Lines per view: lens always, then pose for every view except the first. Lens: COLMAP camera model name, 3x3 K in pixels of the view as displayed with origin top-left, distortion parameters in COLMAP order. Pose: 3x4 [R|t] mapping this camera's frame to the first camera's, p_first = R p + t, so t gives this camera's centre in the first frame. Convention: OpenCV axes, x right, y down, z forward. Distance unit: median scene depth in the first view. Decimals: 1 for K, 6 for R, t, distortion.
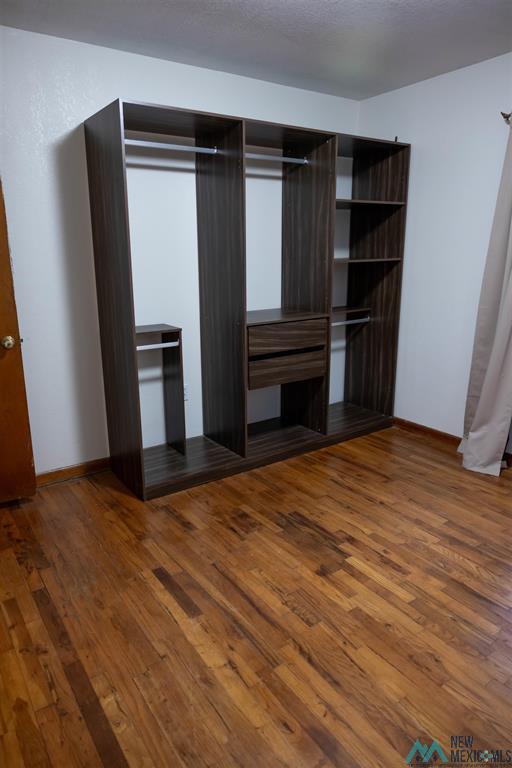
lens RADIAL K [[504.1, 0, 256.0], [0, 504.1, 384.0], [0, 0, 1]] dist [0.003583, 0.001999]
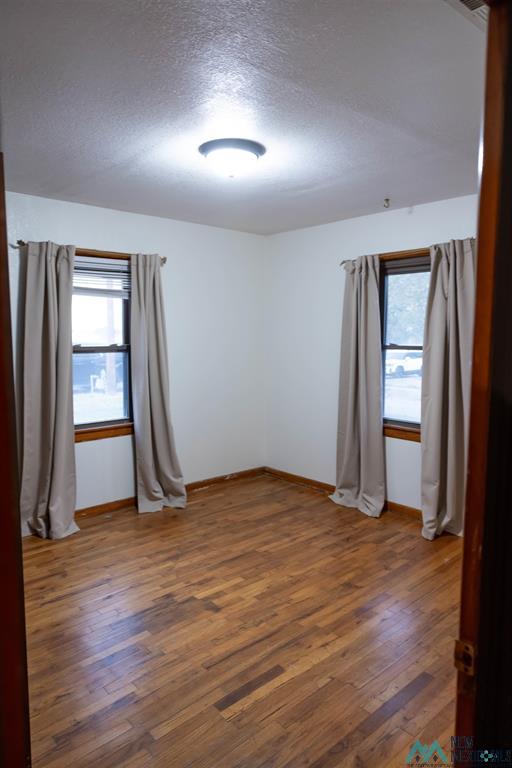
lens RADIAL K [[504.1, 0, 256.0], [0, 504.1, 384.0], [0, 0, 1]] dist [0.003583, 0.001999]
pose [[-0.114015, -0.101500, 0.988281, -1.107668], [0.248886, 0.960127, 0.127322, -0.308113], [-0.961798, 0.260486, -0.084207, 0.912890]]
